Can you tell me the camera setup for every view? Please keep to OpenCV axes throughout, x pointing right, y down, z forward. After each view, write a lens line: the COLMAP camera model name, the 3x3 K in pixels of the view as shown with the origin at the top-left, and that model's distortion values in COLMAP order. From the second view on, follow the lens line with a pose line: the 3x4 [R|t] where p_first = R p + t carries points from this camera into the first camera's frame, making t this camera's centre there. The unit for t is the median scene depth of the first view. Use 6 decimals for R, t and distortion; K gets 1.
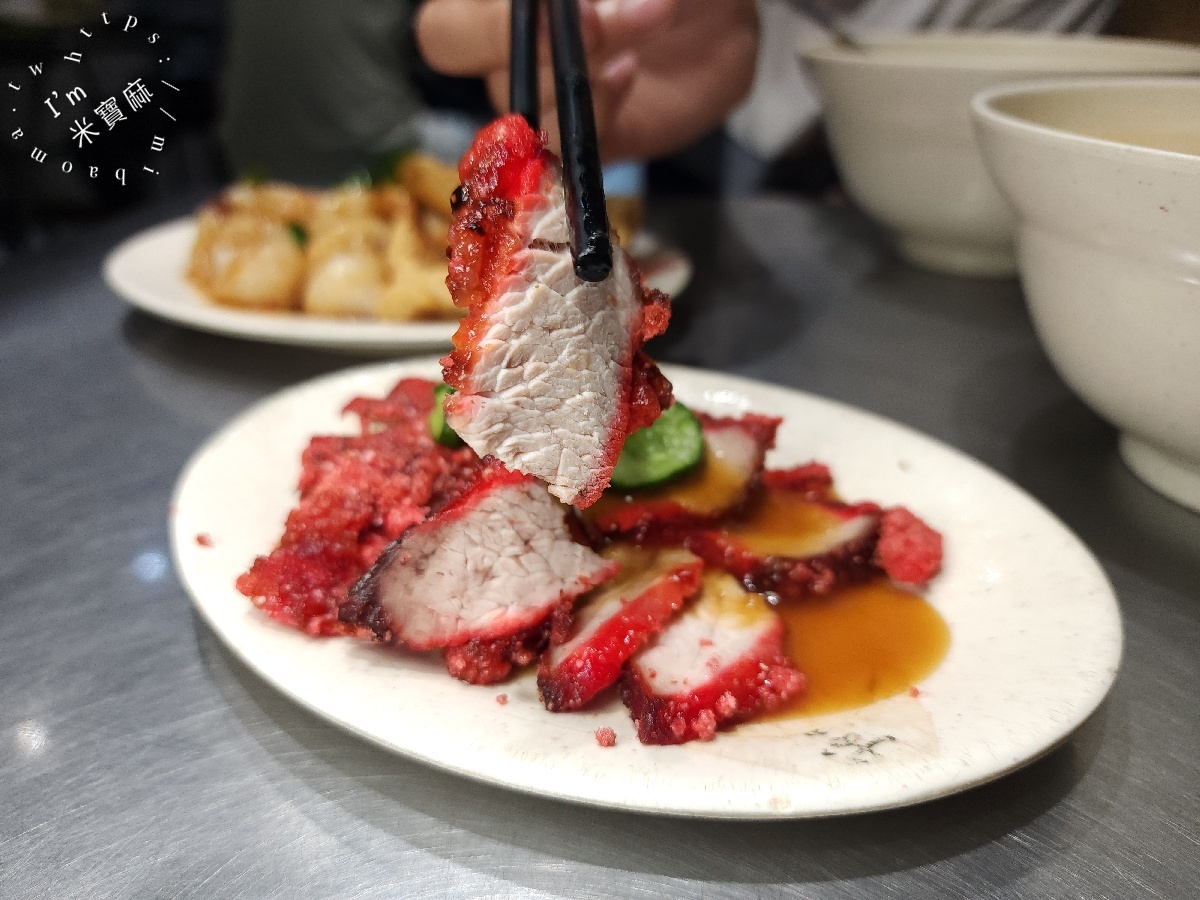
lens RADIAL K [[812.1, 0, 596.9], [0, 812.1, 451.2], [0, 0, 1]] dist [-0.000097, -0.000629]
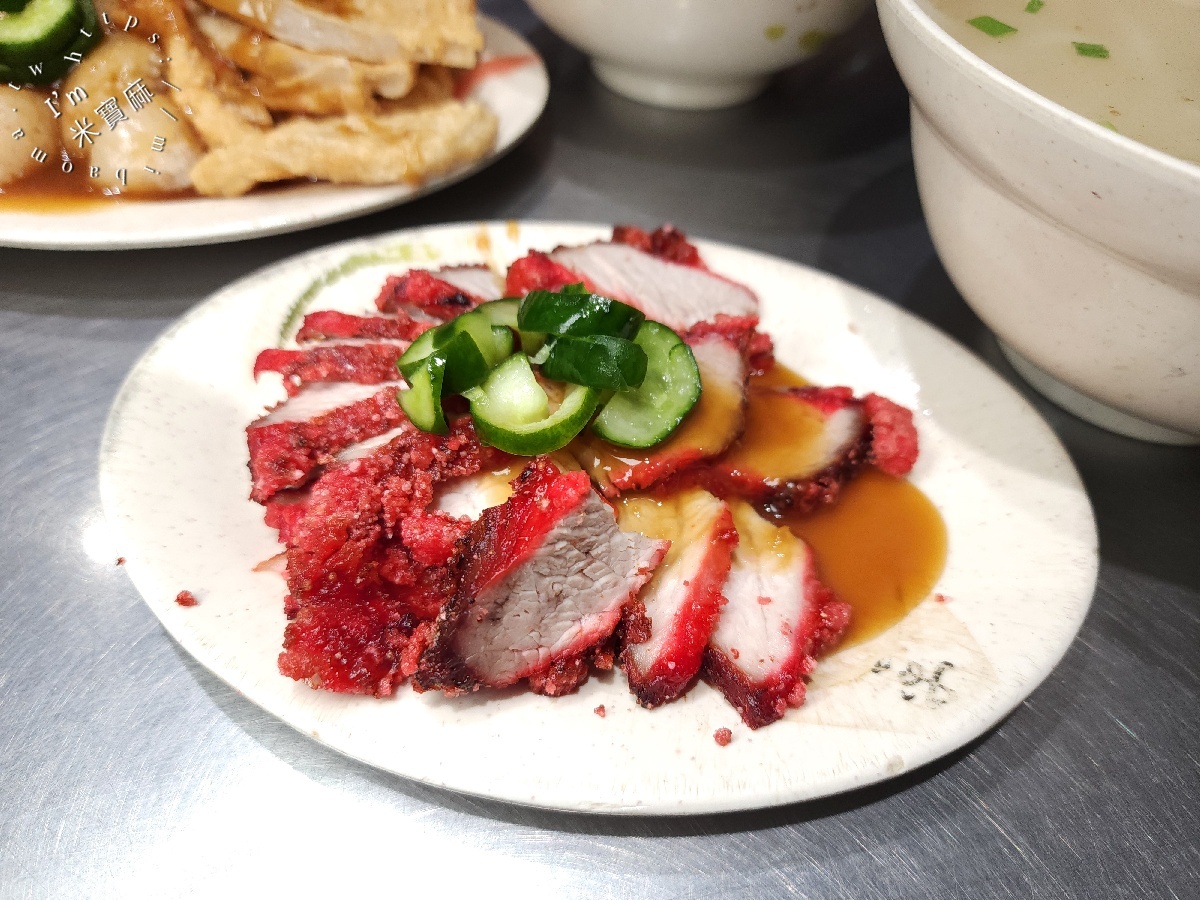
lens RADIAL K [[812.1, 0, 596.9], [0, 812.1, 451.2], [0, 0, 1]] dist [-0.000097, -0.000629]
pose [[0.949880, -0.210187, 0.231408, -0.279285], [0.112602, 0.920586, 0.373955, -0.365151], [-0.291631, -0.329155, 0.898114, 0.180270]]
